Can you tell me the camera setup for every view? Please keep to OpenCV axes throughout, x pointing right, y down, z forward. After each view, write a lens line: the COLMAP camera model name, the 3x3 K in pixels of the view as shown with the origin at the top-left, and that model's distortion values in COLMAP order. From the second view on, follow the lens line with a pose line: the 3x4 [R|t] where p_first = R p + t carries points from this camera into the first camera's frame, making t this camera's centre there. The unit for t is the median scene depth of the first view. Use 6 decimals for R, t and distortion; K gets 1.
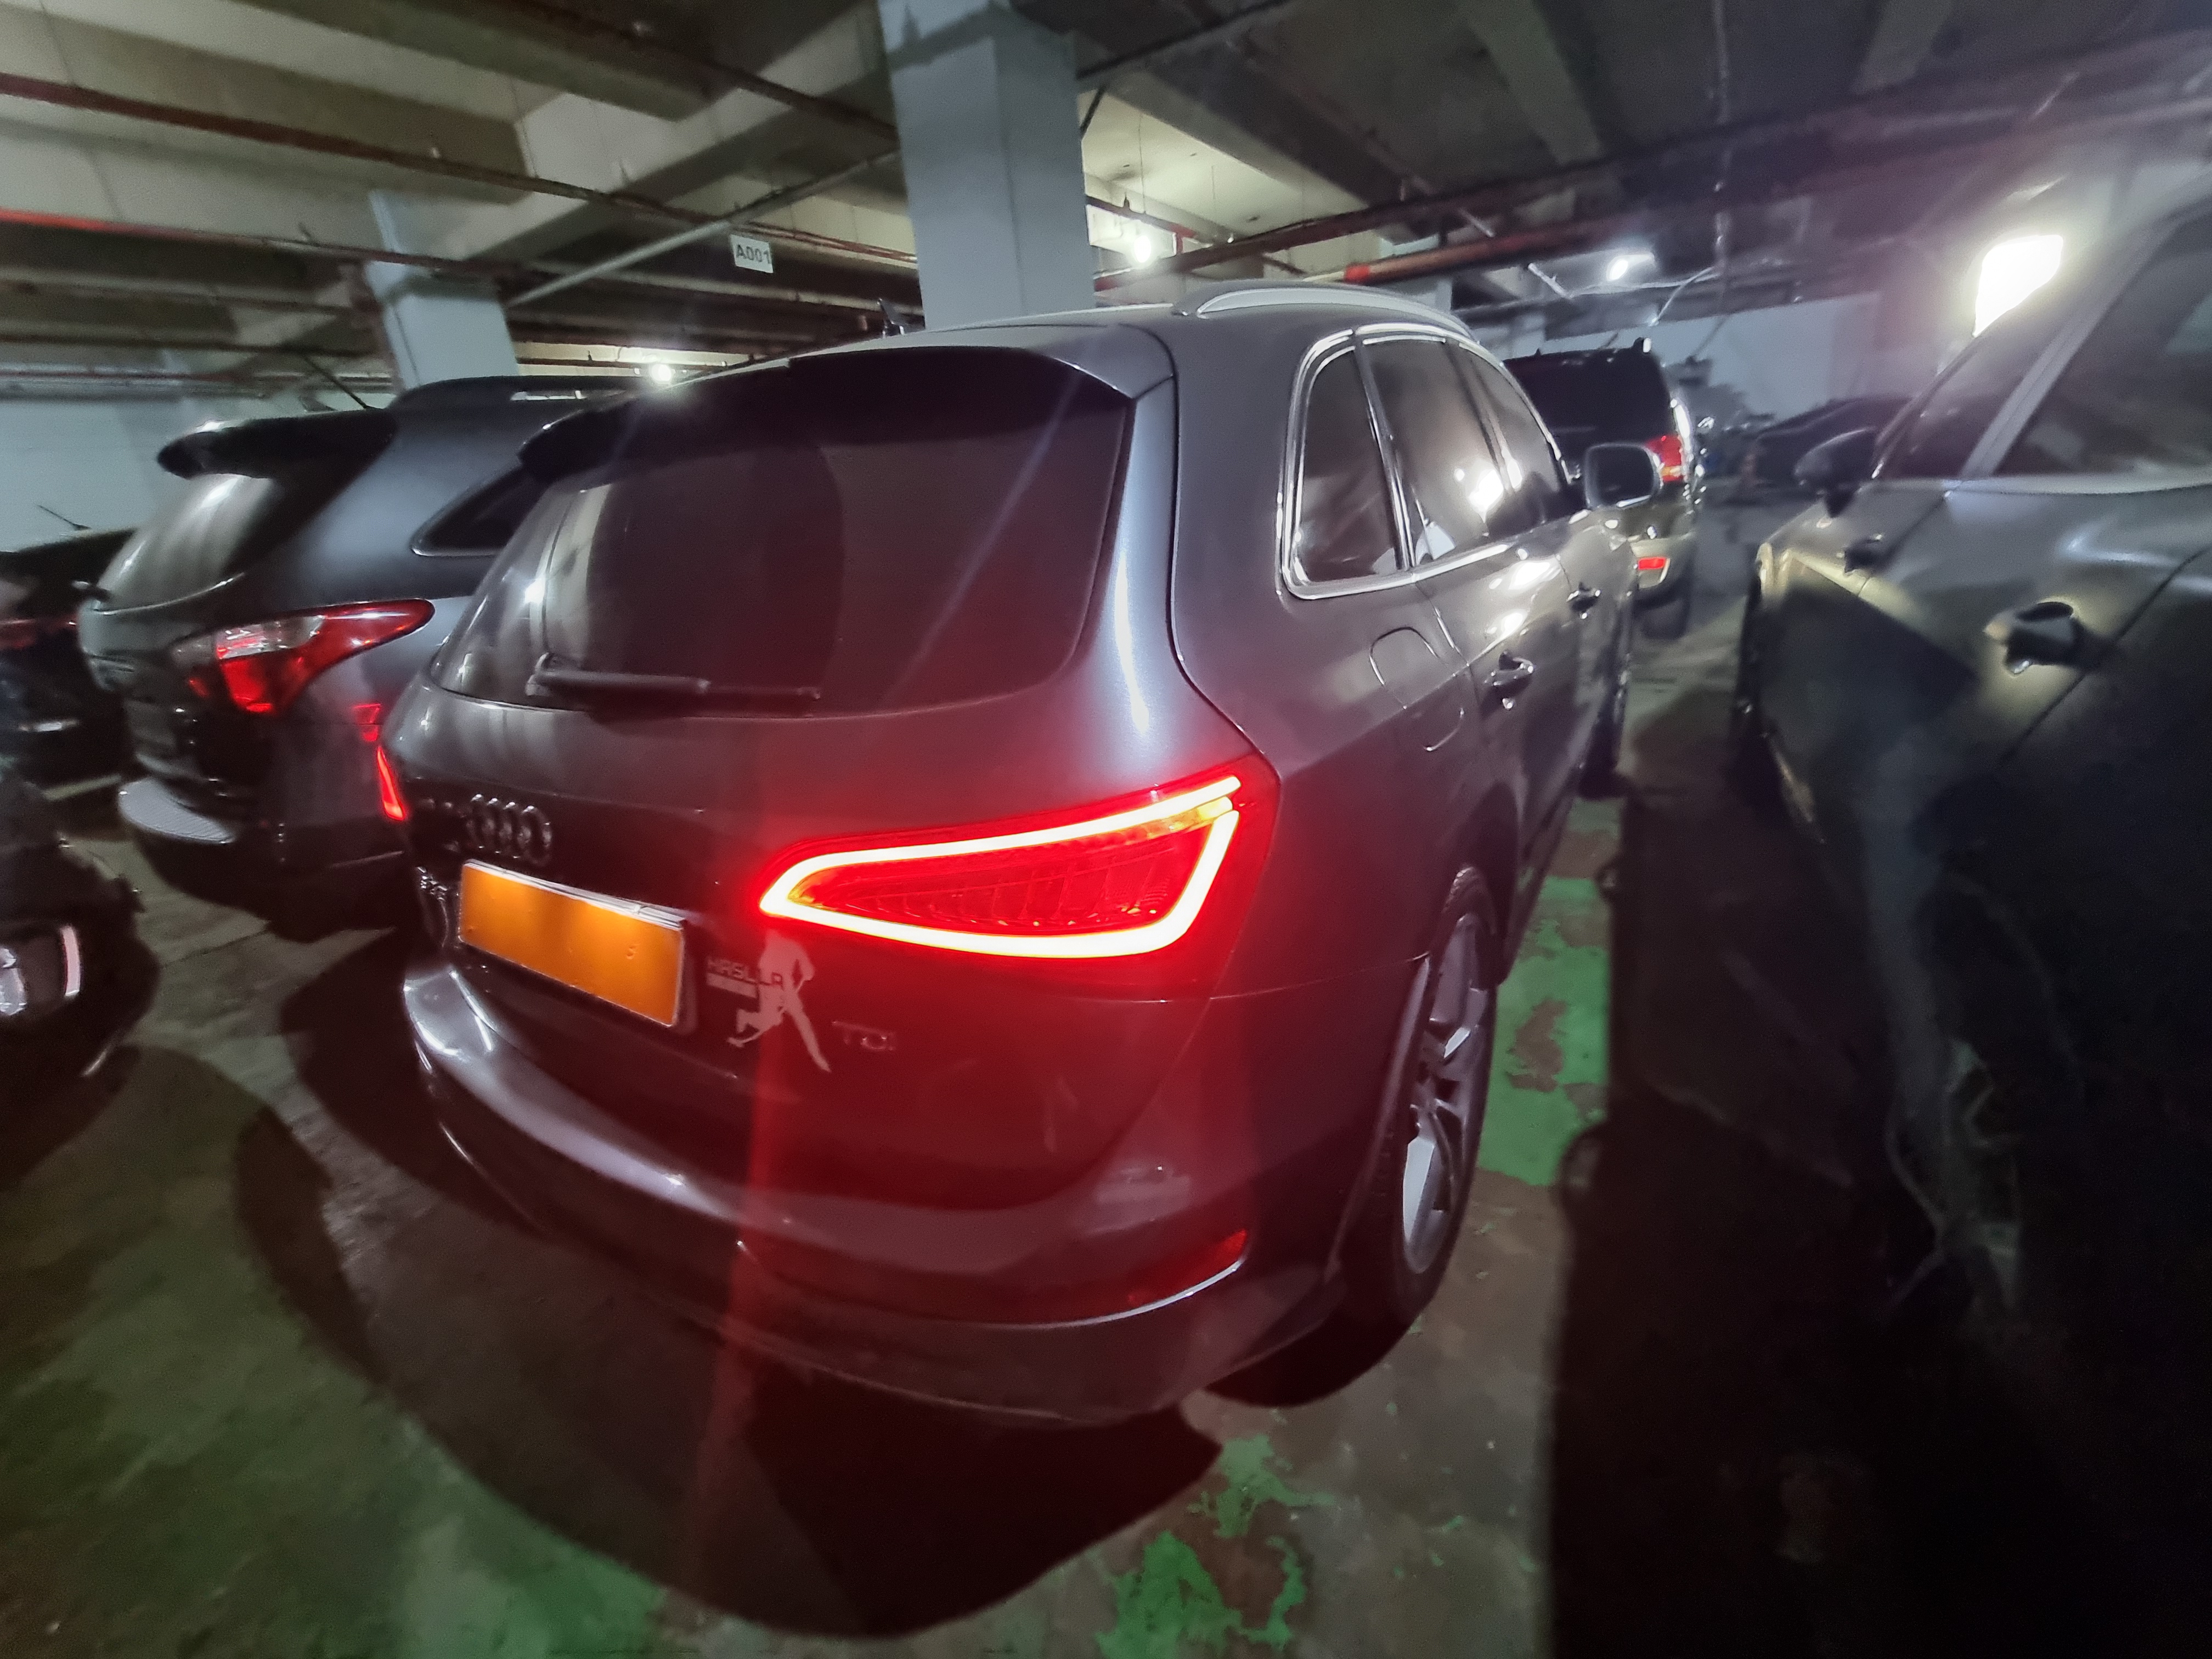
lens RADIAL K [[894.5, 0, 1106.0], [0, 894.5, 829.5], [0, 0, 1]] dist [-0.000768, -0.000315]
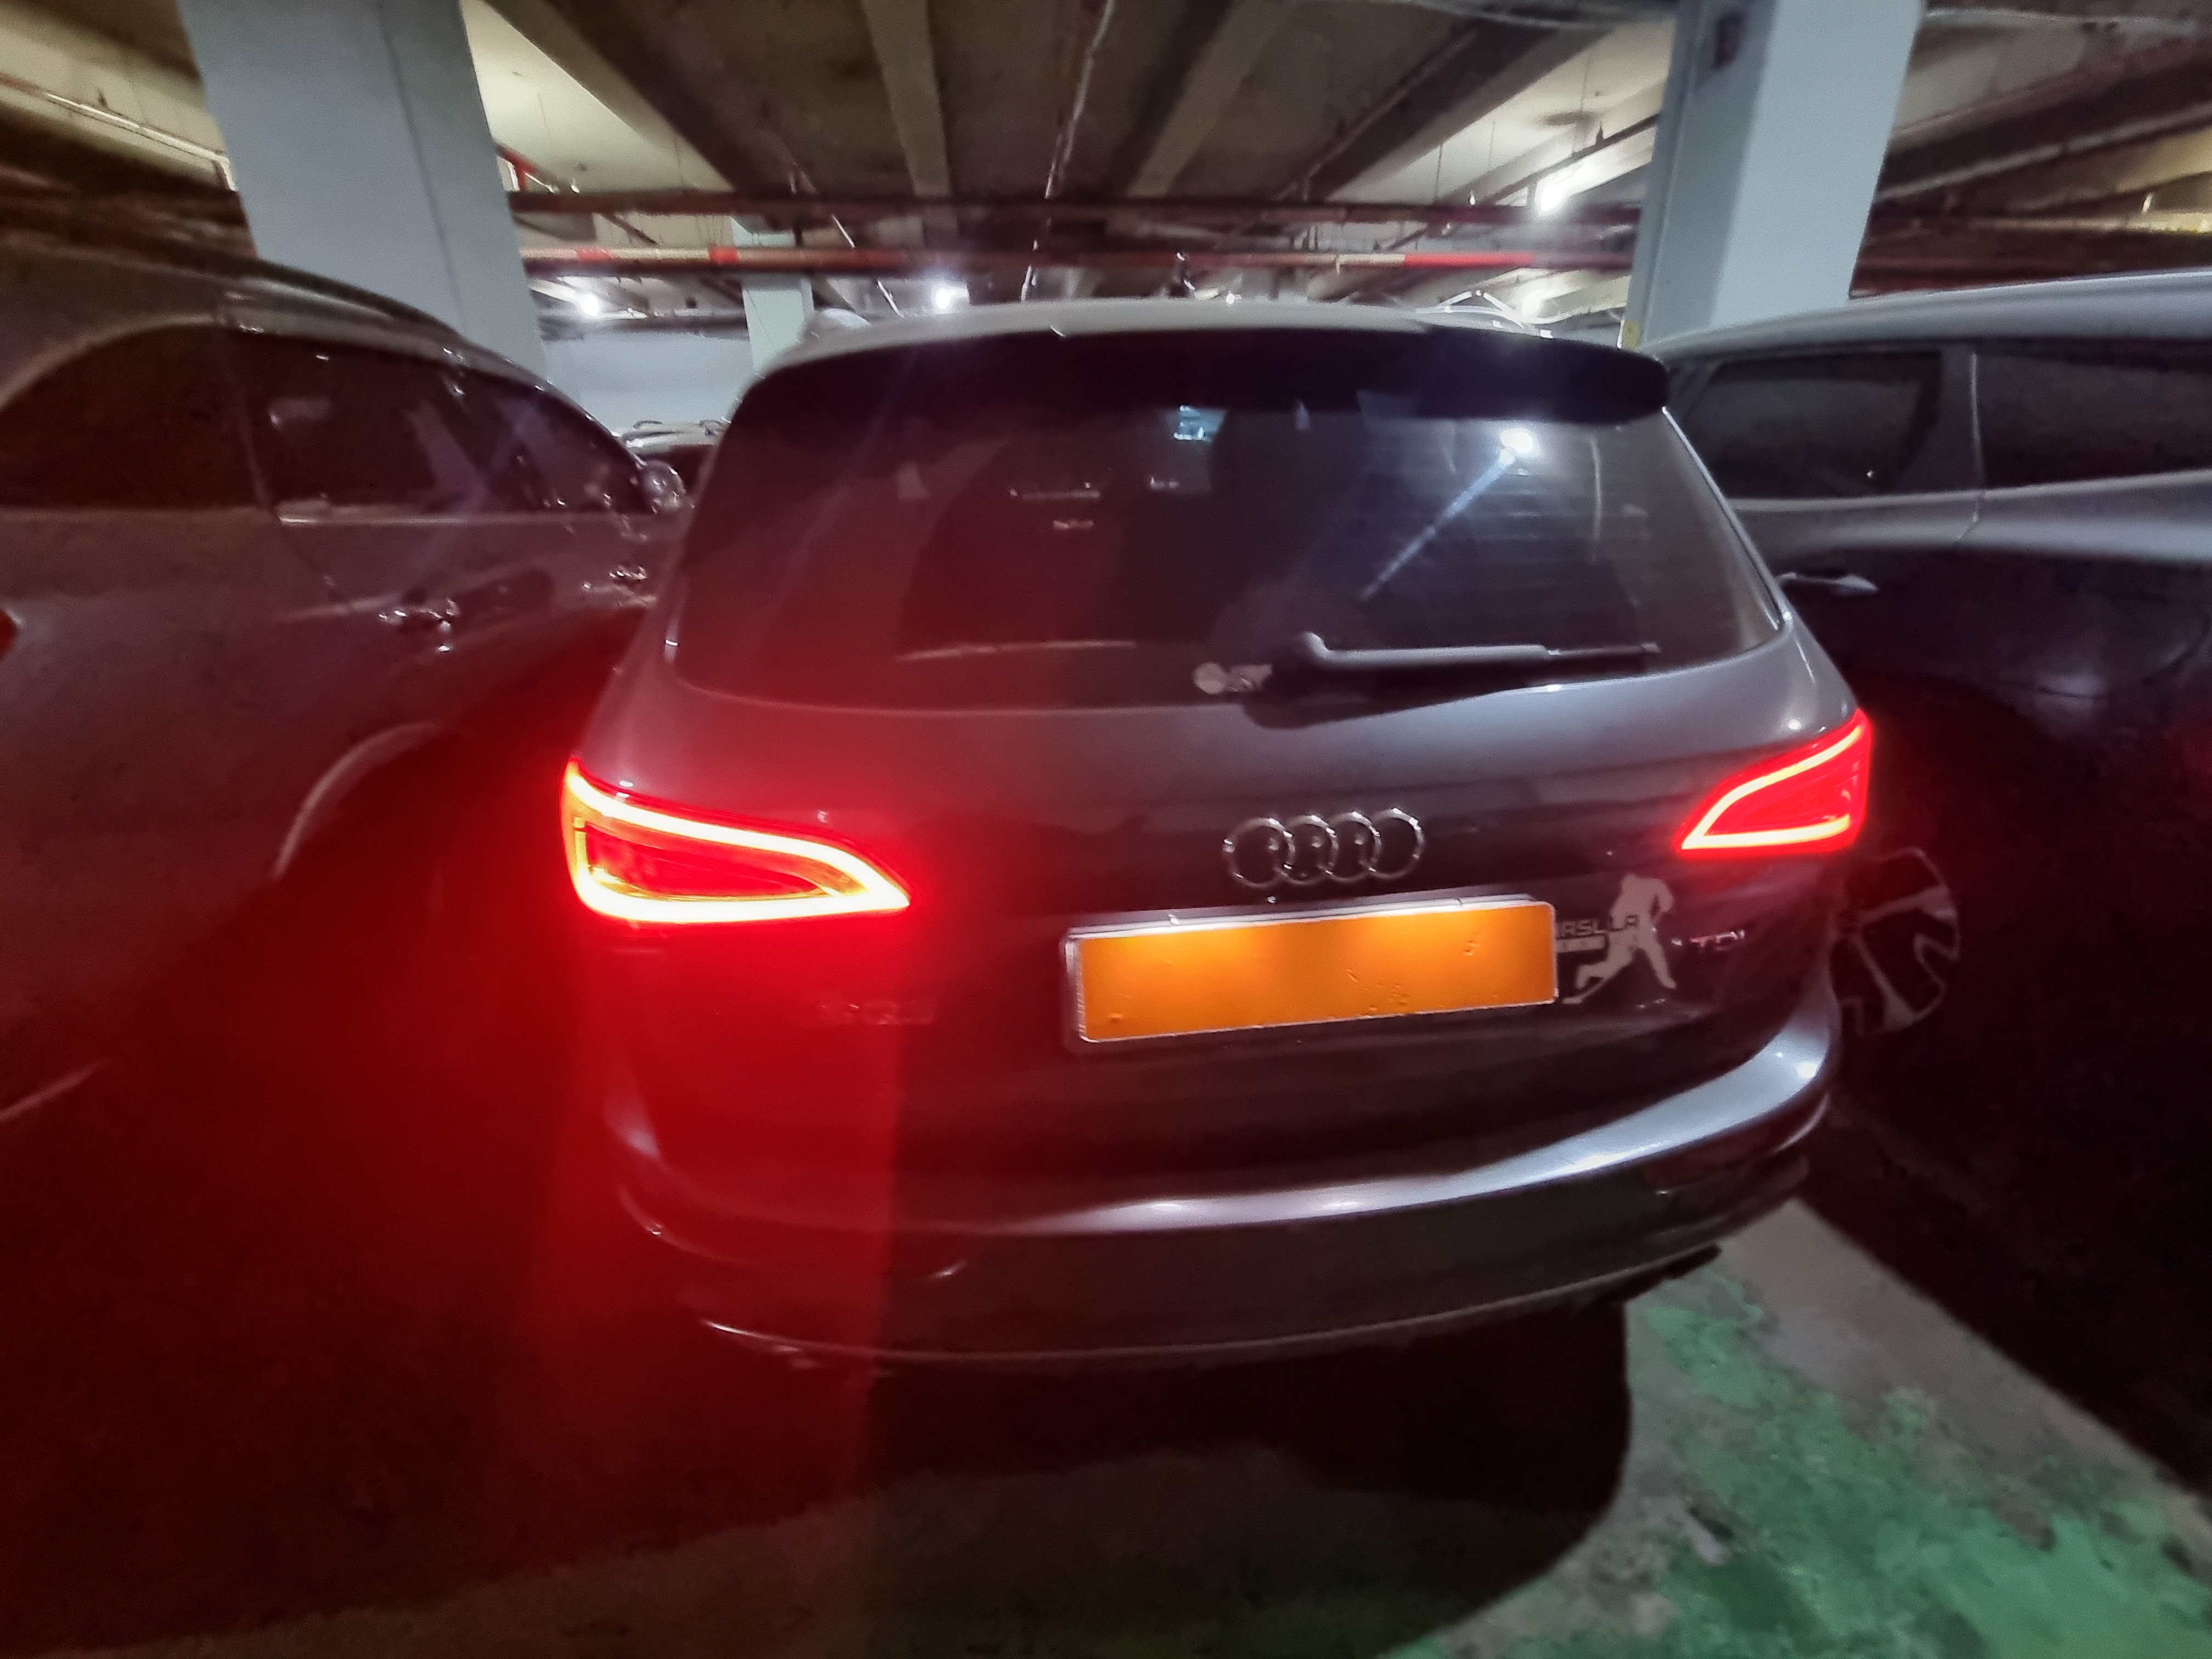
lens RADIAL K [[903.4, 0, 1112.6], [0, 903.4, 831.6], [0, 0, 1]] dist [-0.004091, -0.000533]
pose [[0.776847, -0.176848, 0.604346, -0.105162], [0.177609, 0.982322, 0.059150, -0.007859], [-0.604123, 0.061386, 0.794524, 0.036432]]
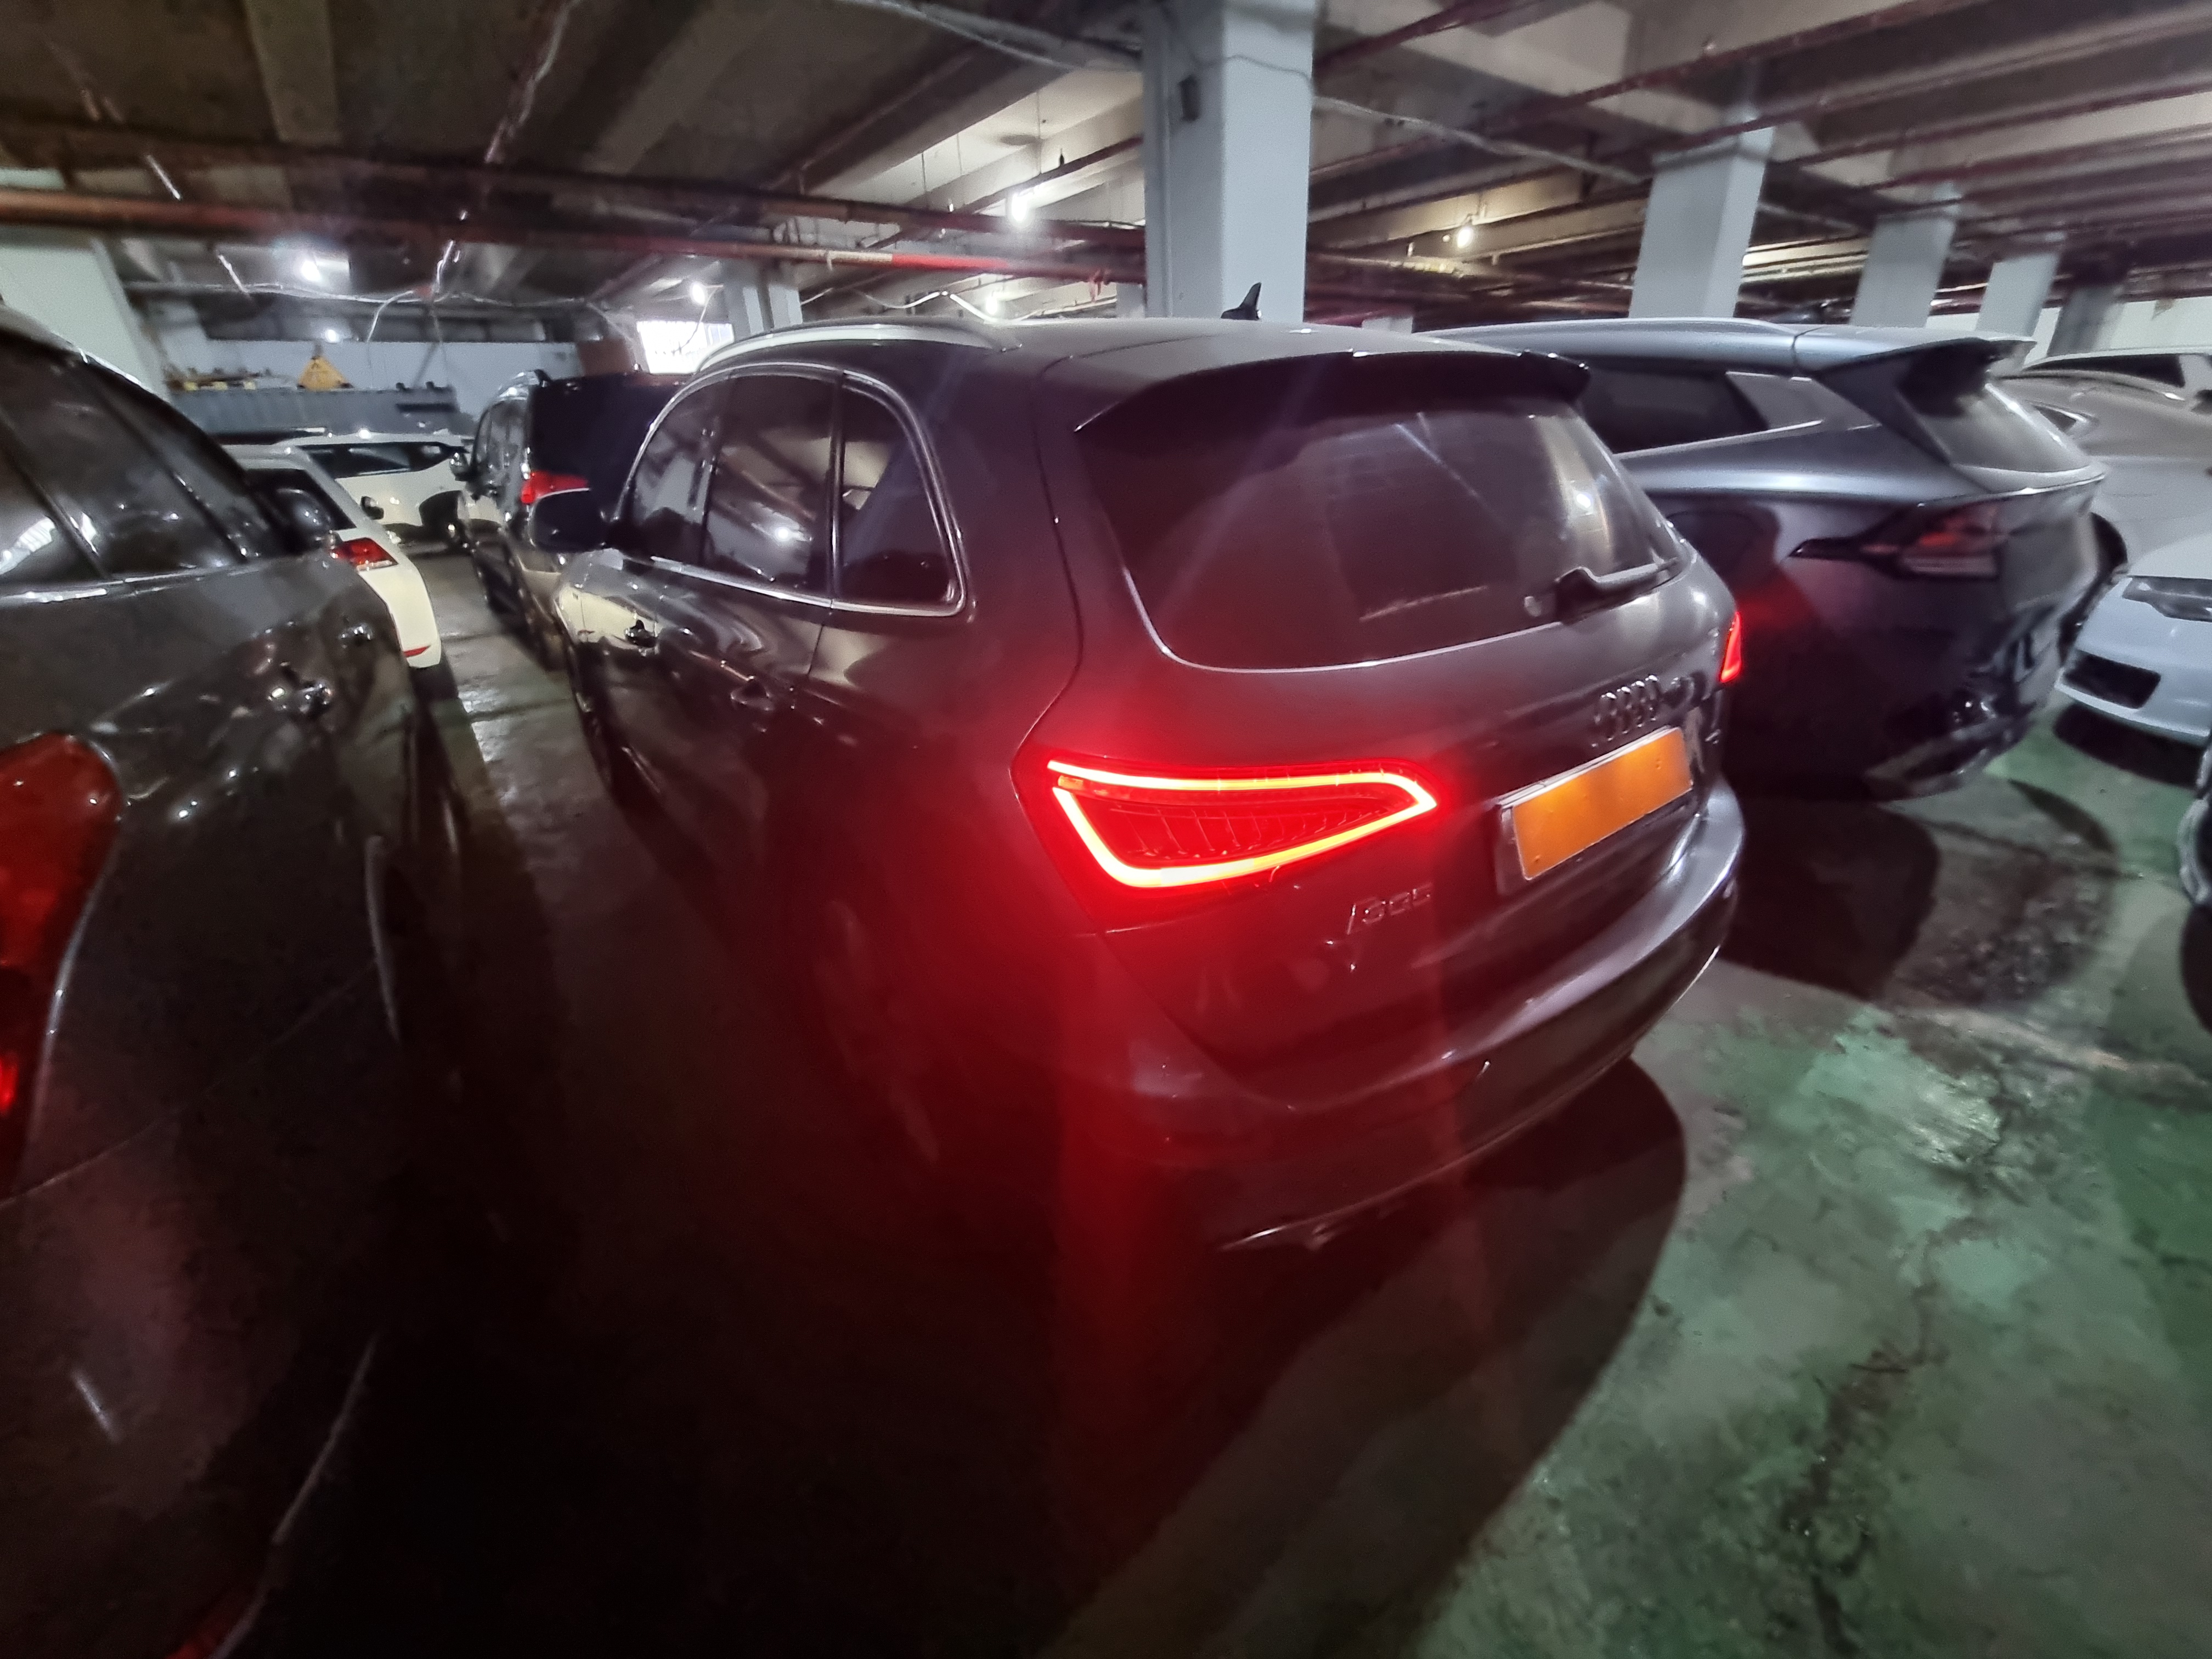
lens RADIAL K [[894.5, 0, 1106.0], [0, 894.5, 829.5], [0, 0, 1]] dist [-0.000768, -0.000315]
pose [[0.365380, -0.316365, 0.875449, -0.163757], [0.343093, 0.920032, 0.189282, -0.025819], [-0.865323, 0.231201, 0.444704, 0.088894]]
